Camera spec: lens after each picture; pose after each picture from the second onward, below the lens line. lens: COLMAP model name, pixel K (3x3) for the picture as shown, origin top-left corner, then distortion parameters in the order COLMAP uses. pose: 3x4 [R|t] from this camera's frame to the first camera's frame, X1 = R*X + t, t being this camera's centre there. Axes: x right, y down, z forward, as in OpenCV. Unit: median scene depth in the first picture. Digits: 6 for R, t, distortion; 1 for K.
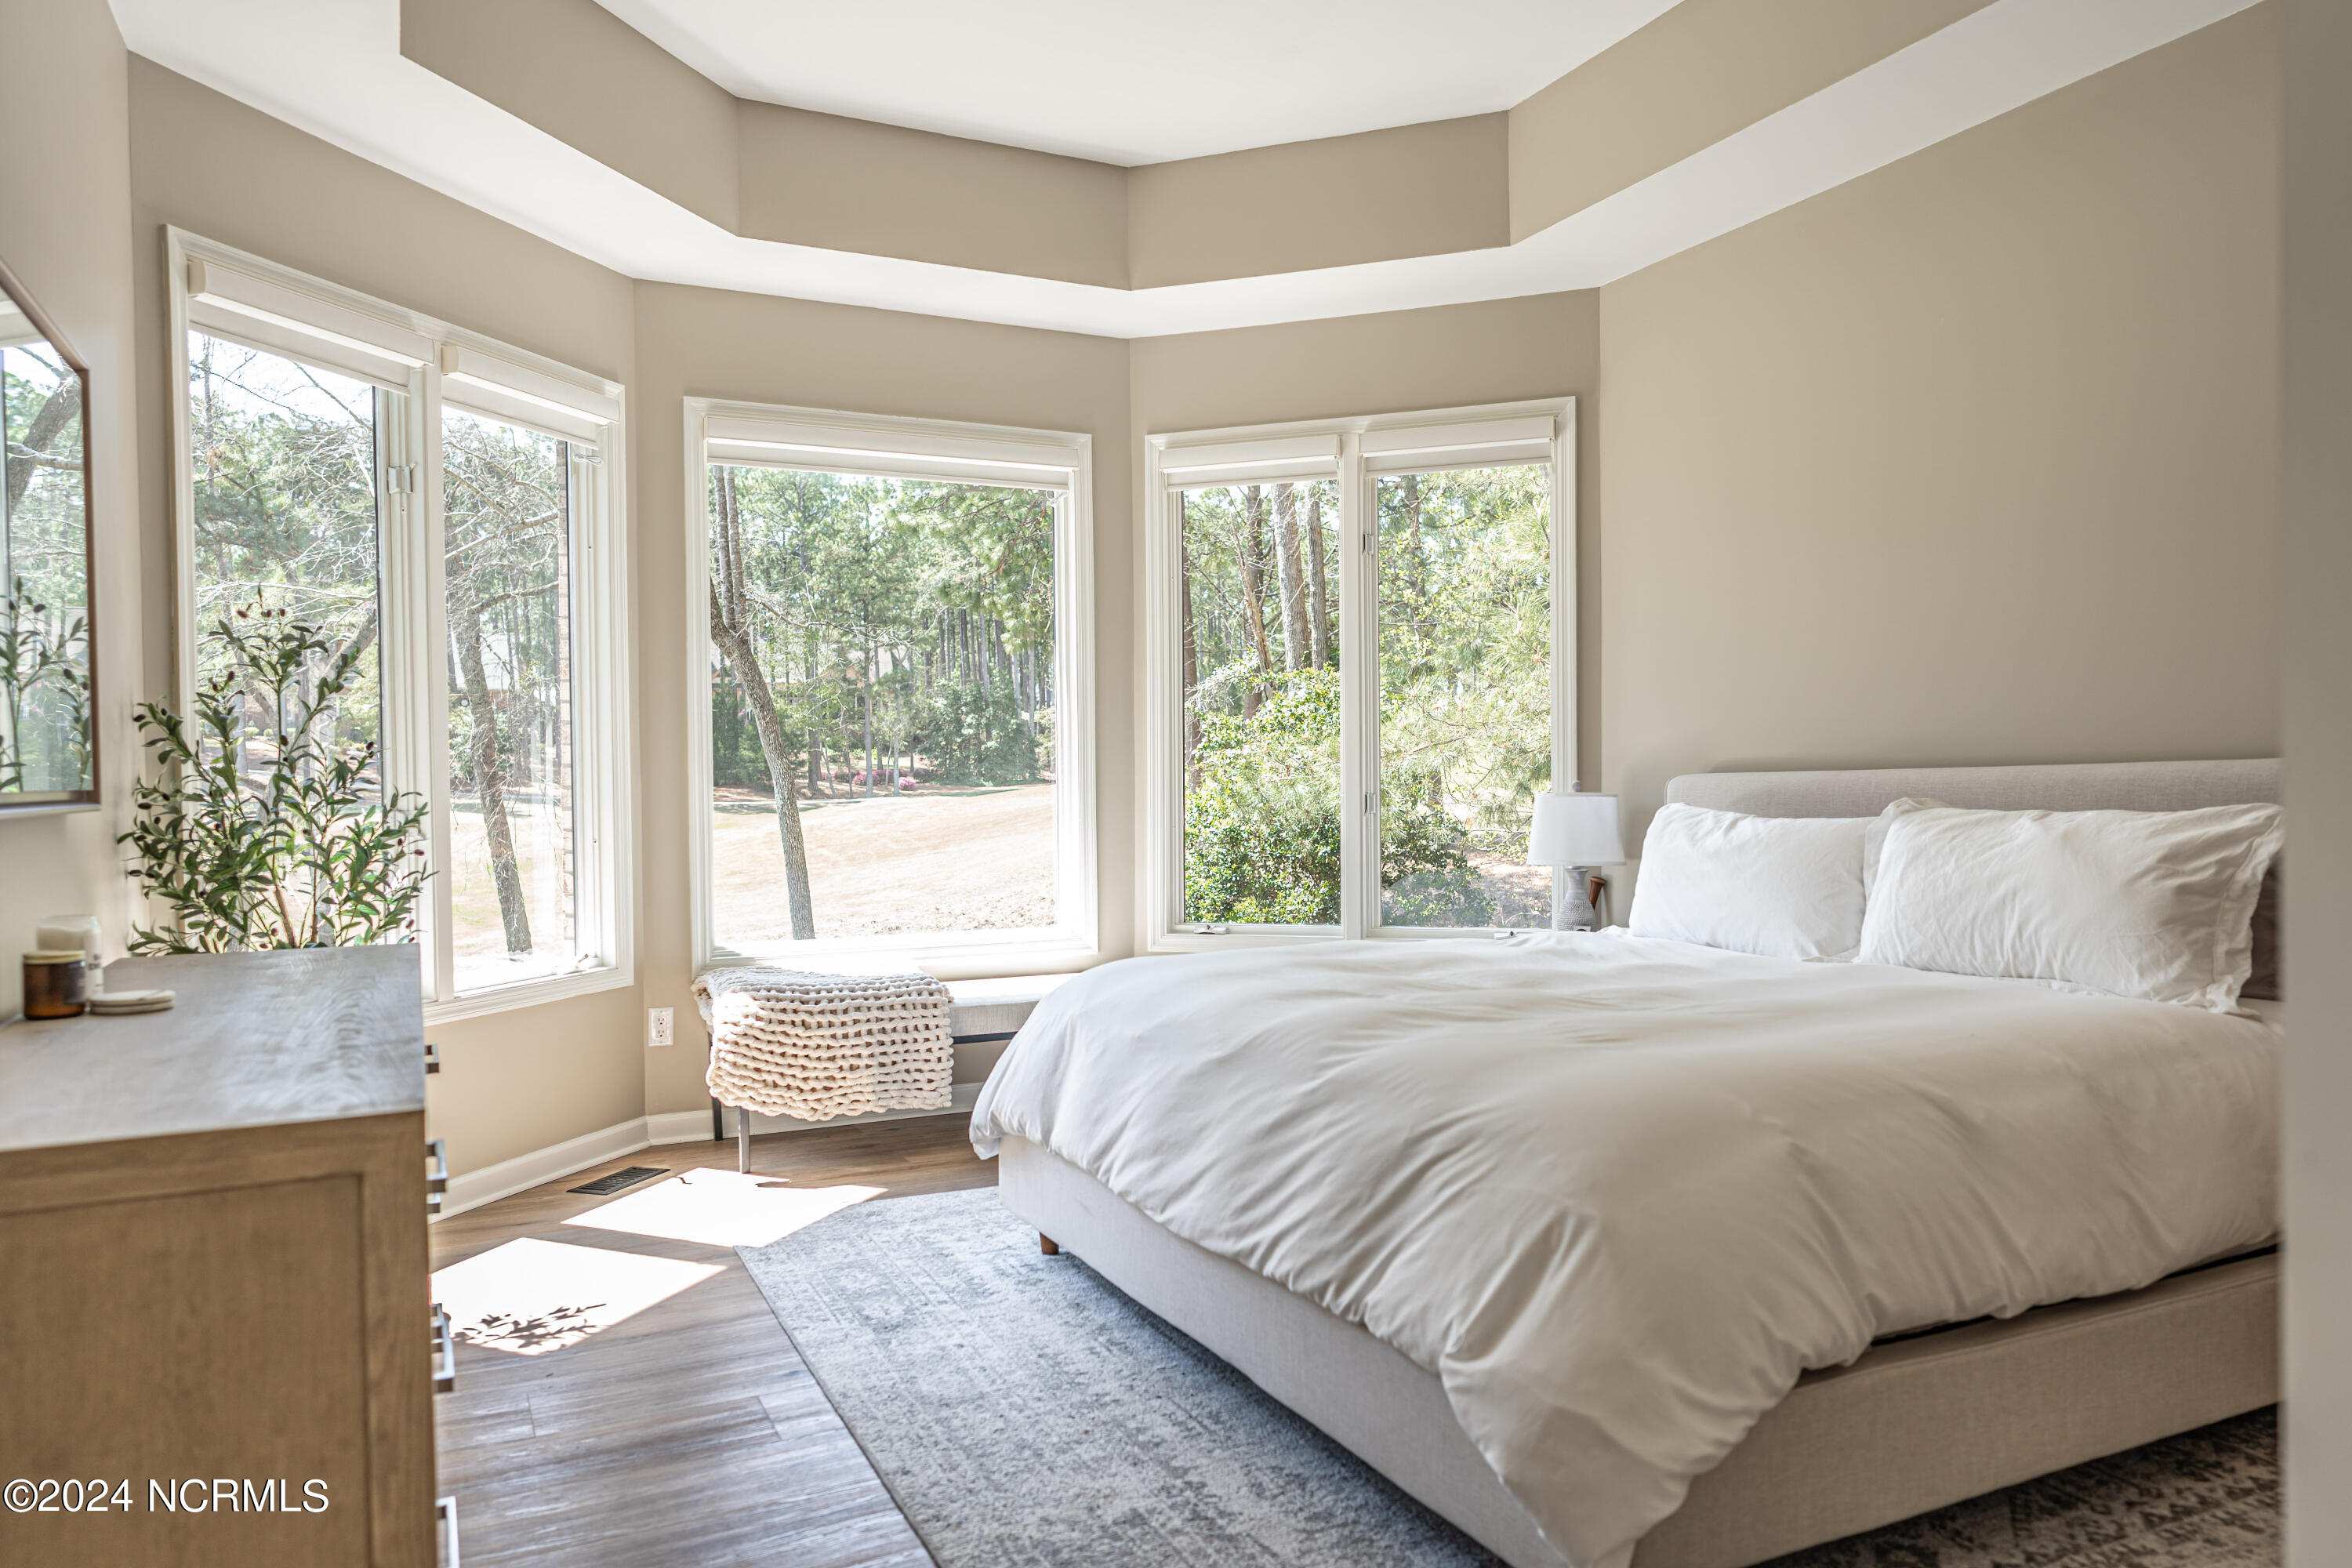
lens RADIAL K [[1564.5, 0, 1179.2], [0, 1564.5, 787.7], [0, 0, 1]] dist [-0.012663, 0.015329]
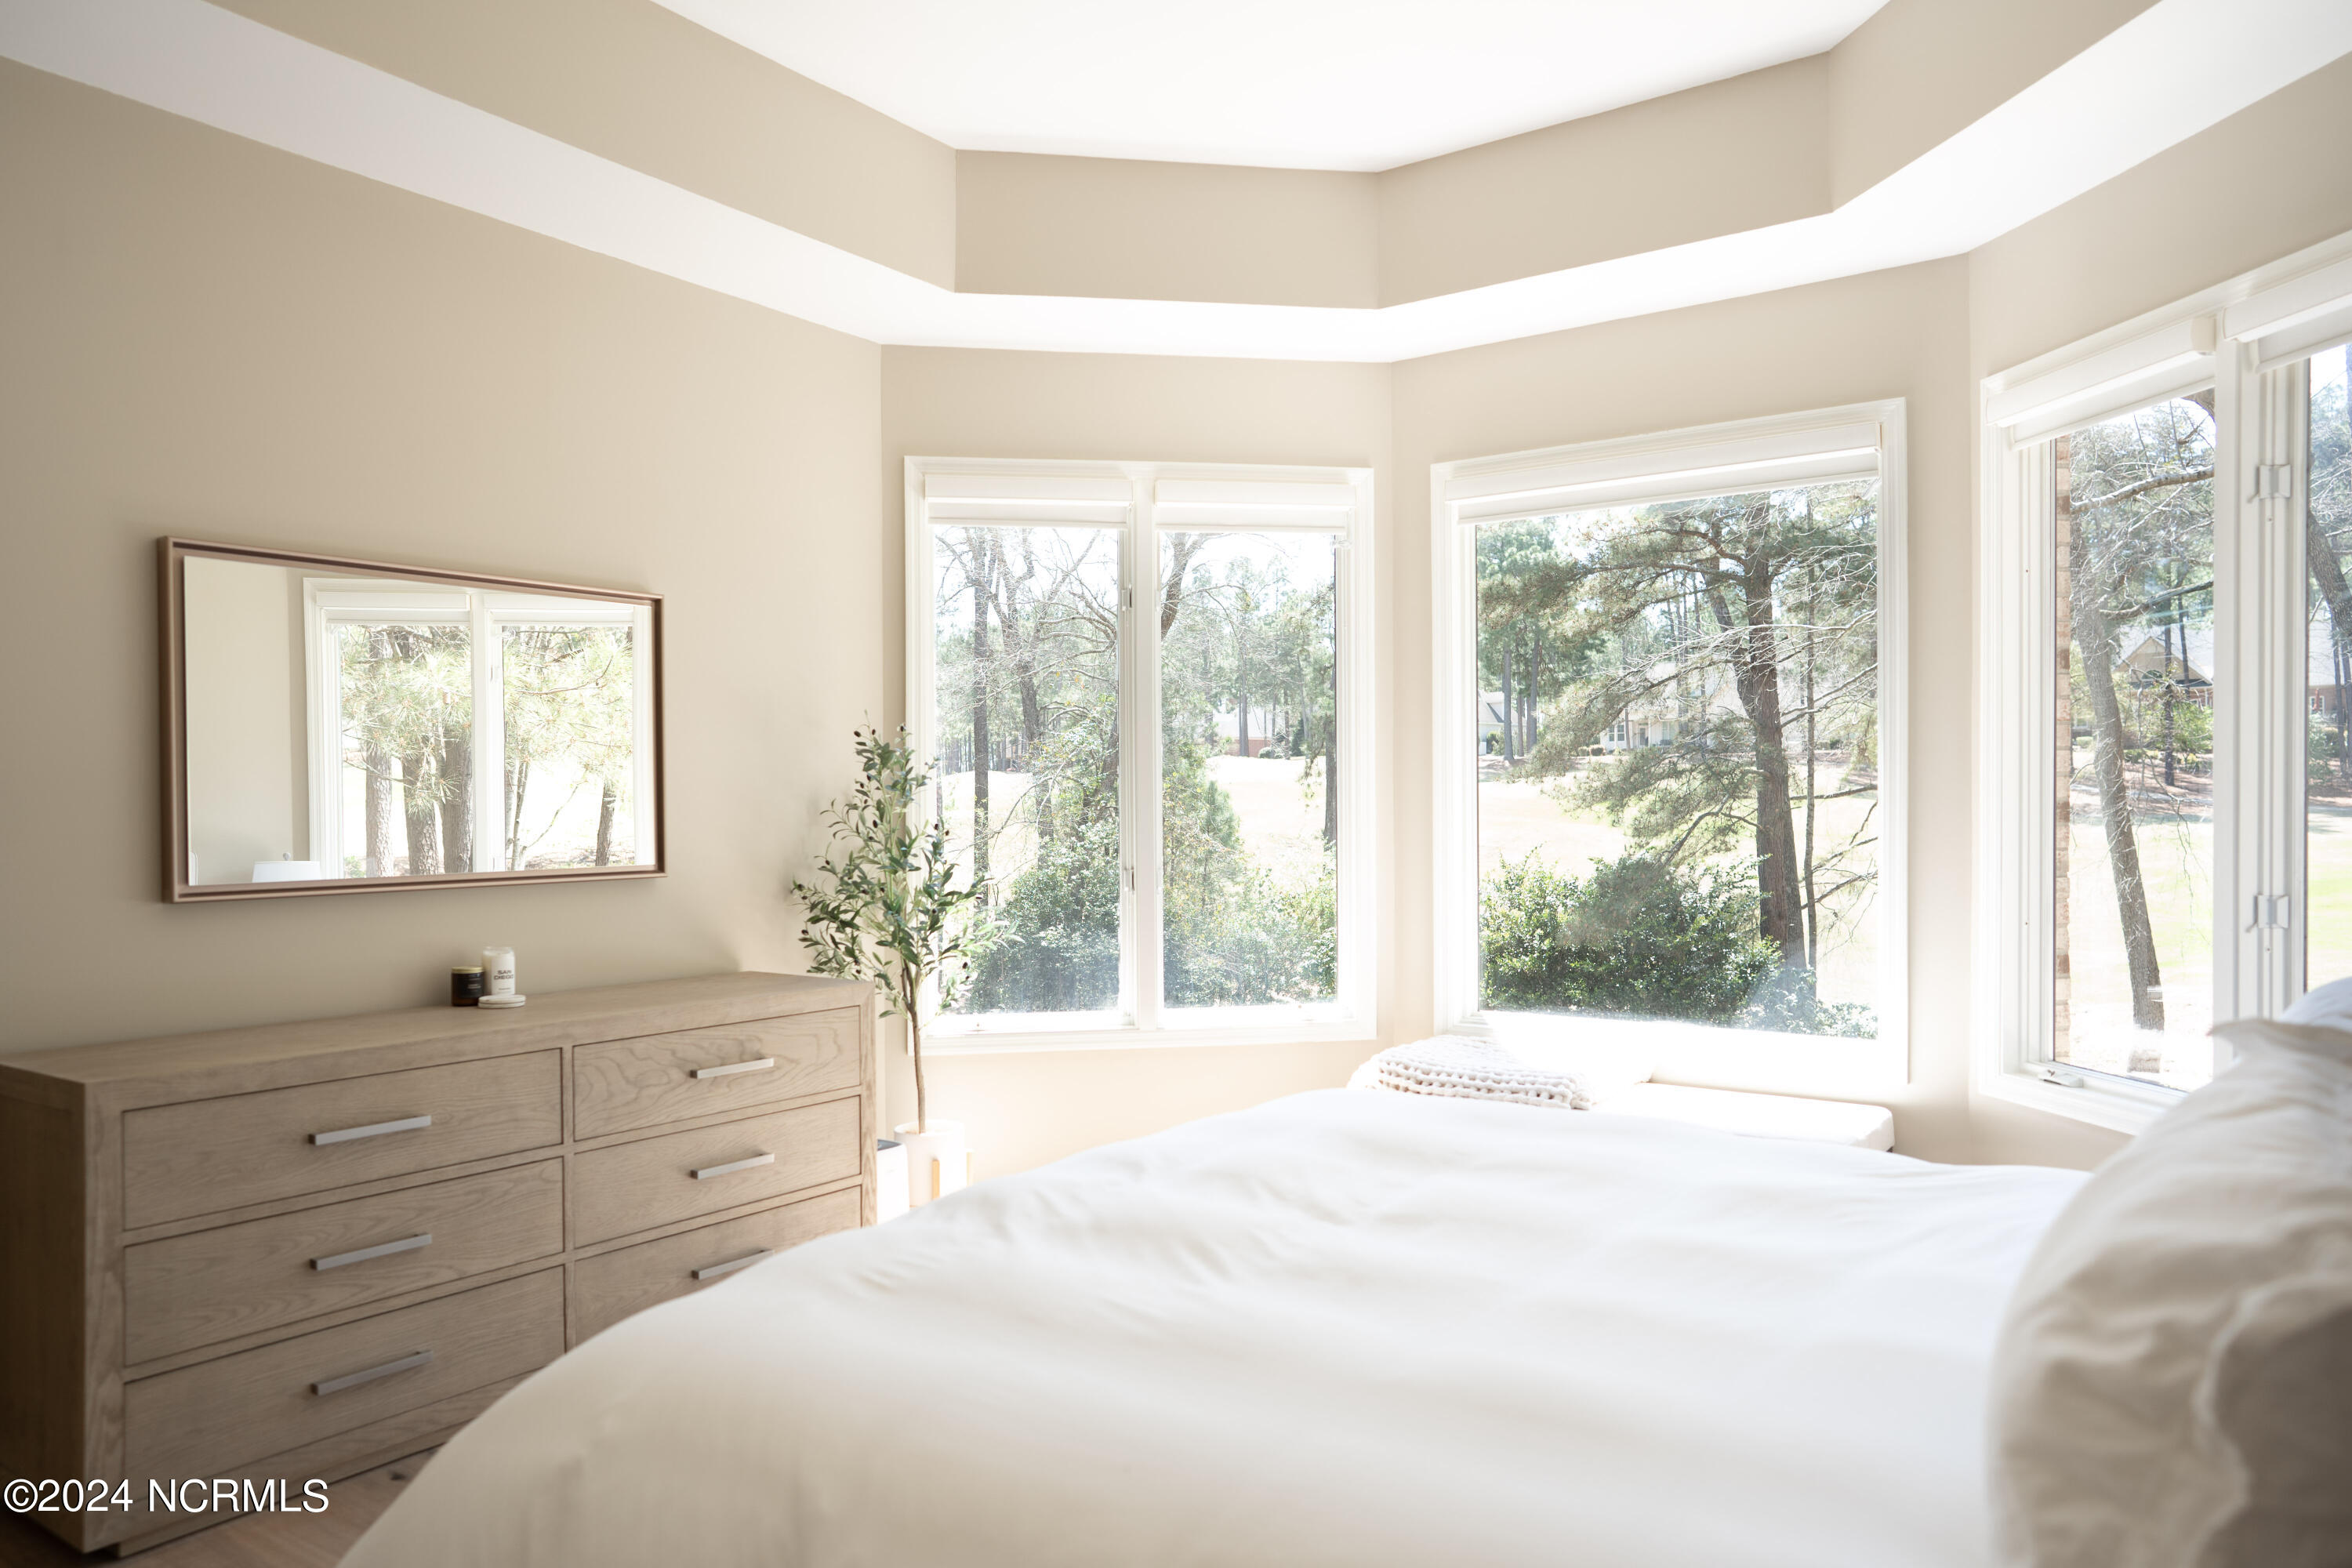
lens RADIAL K [[1564.5, 0, 1176.0], [0, 1564.5, 792.4], [0, 0, 1]] dist [-0.012663, 0.015329]
pose [[0.472307, 0.002945, -0.881429, 0.530092], [-0.002879, 0.999994, 0.001798, -0.042256], [0.881429, 0.001688, 0.472313, 0.400952]]
